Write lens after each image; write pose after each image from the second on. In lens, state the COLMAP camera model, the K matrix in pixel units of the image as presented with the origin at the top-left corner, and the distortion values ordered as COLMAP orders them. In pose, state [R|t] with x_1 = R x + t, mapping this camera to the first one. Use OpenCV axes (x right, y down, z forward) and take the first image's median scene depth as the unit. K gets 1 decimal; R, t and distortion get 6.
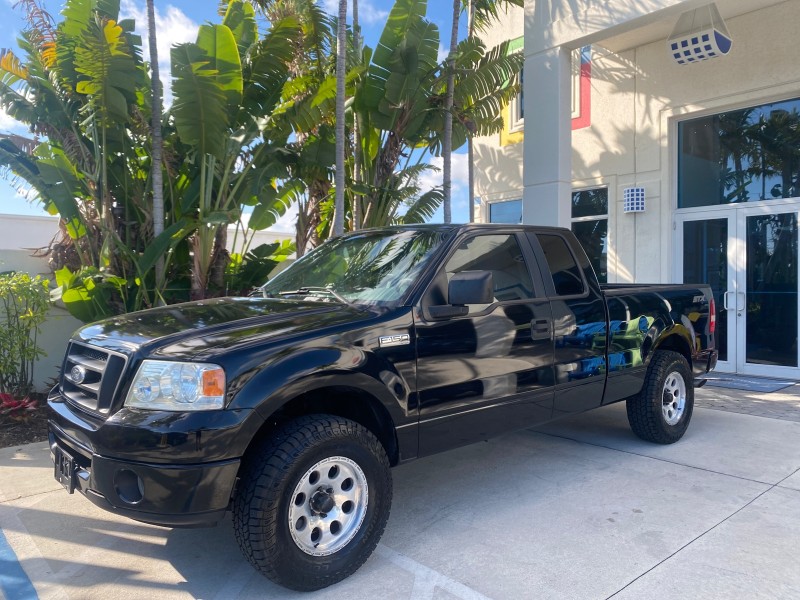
lens RADIAL K [[612.9, 0, 399.3], [0, 612.9, 294.5], [0, 0, 1]] dist [0.006082, -0.001640]
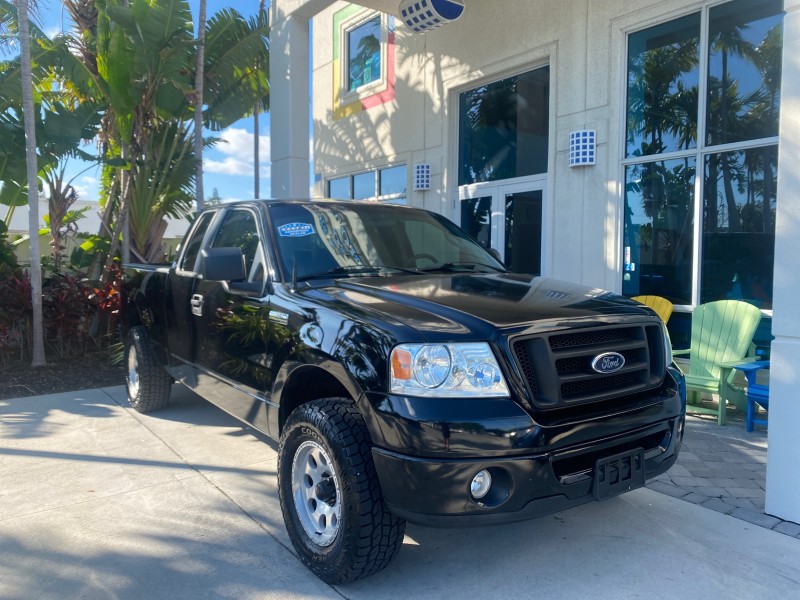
lens RADIAL K [[616.6, 0, 399.7], [0, 616.6, 300.1], [0, 0, 1]] dist [0.000877, -0.002547]
pose [[0.997212, 0.013409, -0.073410, 0.519314], [-0.010211, 0.998990, 0.043765, -0.003442], [0.073923, -0.042893, 0.996341, 0.033841]]
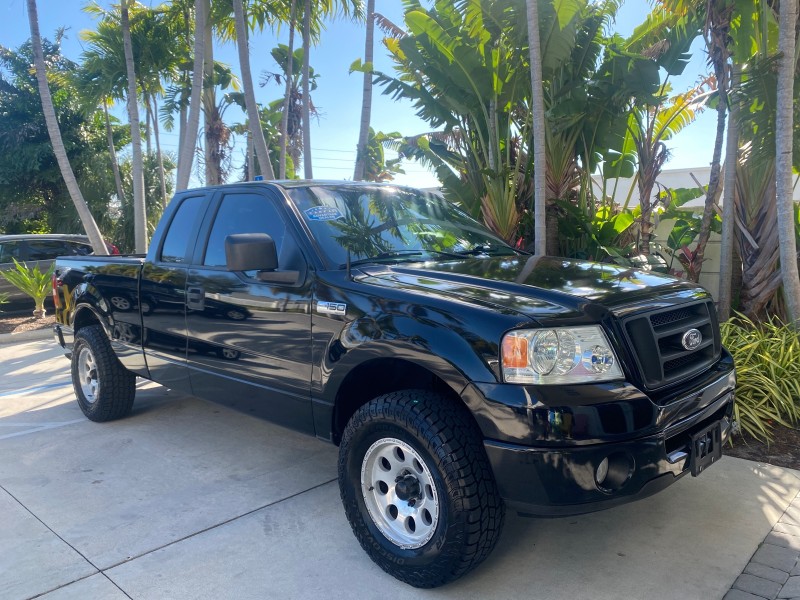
lens RADIAL K [[615.3, 0, 398.6], [0, 615.3, 298.9], [0, 0, 1]] dist [-0.000879, 0.001830]
pose [[0.103814, 0.106031, -0.988929, 0.662637], [-0.011045, 0.994363, 0.105455, -0.025234], [0.994535, -0.000025, 0.104400, 0.656436]]
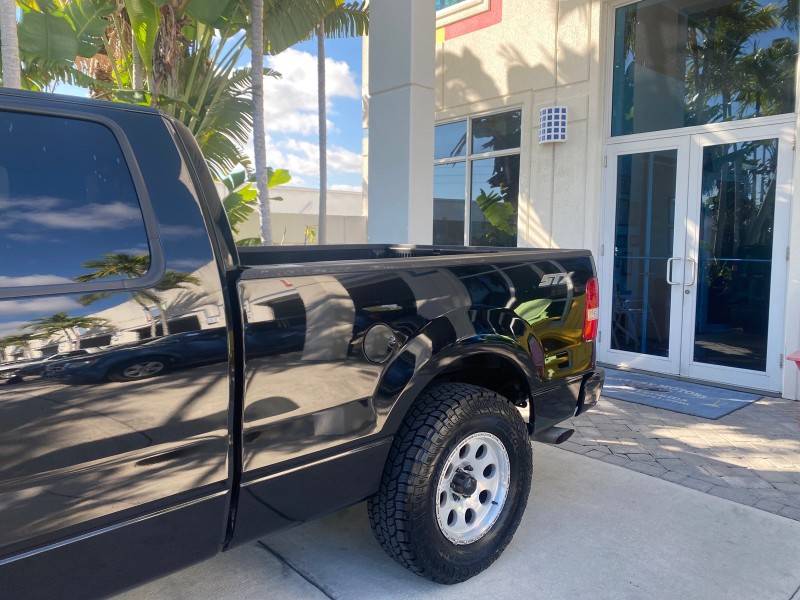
lens RADIAL K [[613.6, 0, 399.0], [0, 613.6, 295.0], [0, 0, 1]] dist [0.007365, -0.001392]
pose [[0.999941, 0.010058, 0.003982, 0.253244], [-0.010319, 0.997359, 0.071895, -0.010378], [-0.003248, -0.071932, 0.997404, 0.349028]]
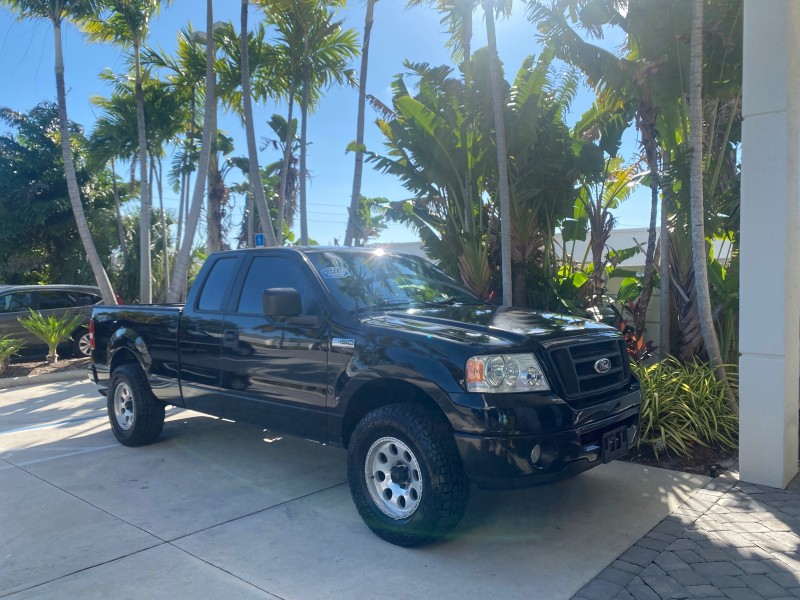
lens RADIAL K [[614.6, 0, 399.0], [0, 614.6, 299.2], [0, 0, 1]] dist [0.008449, -0.006728]
pose [[0.132847, 0.024314, -0.990838, 0.790192], [-0.017239, 0.999605, 0.022218, -0.028187], [0.990987, 0.014130, 0.133213, 0.633489]]
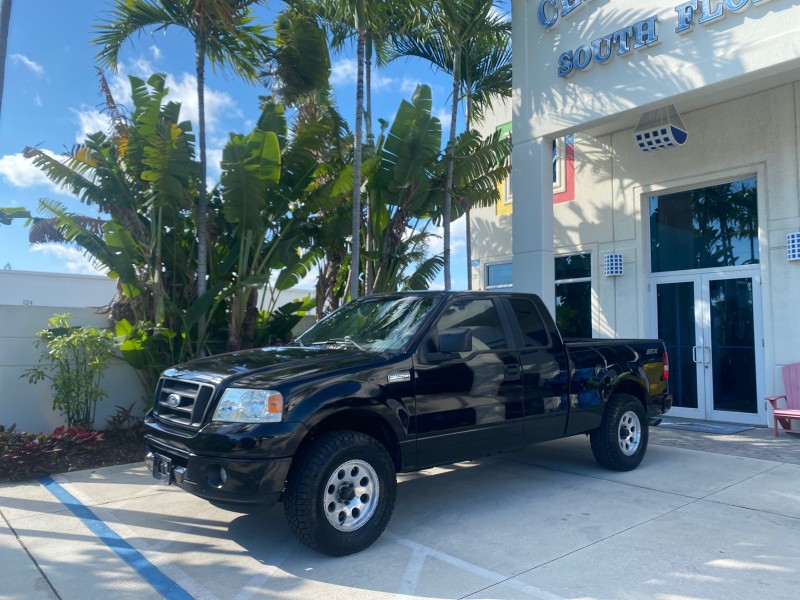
lens RADIAL K [[613.9, 0, 400.0], [0, 613.9, 298.4], [0, 0, 1]] dist [0.006487, -0.003737]
pose [[0.999913, 0.003984, -0.012579, 0.004538], [-0.005007, 0.996590, -0.082361, 0.003801], [0.012208, 0.082417, 0.996523, -0.158721]]
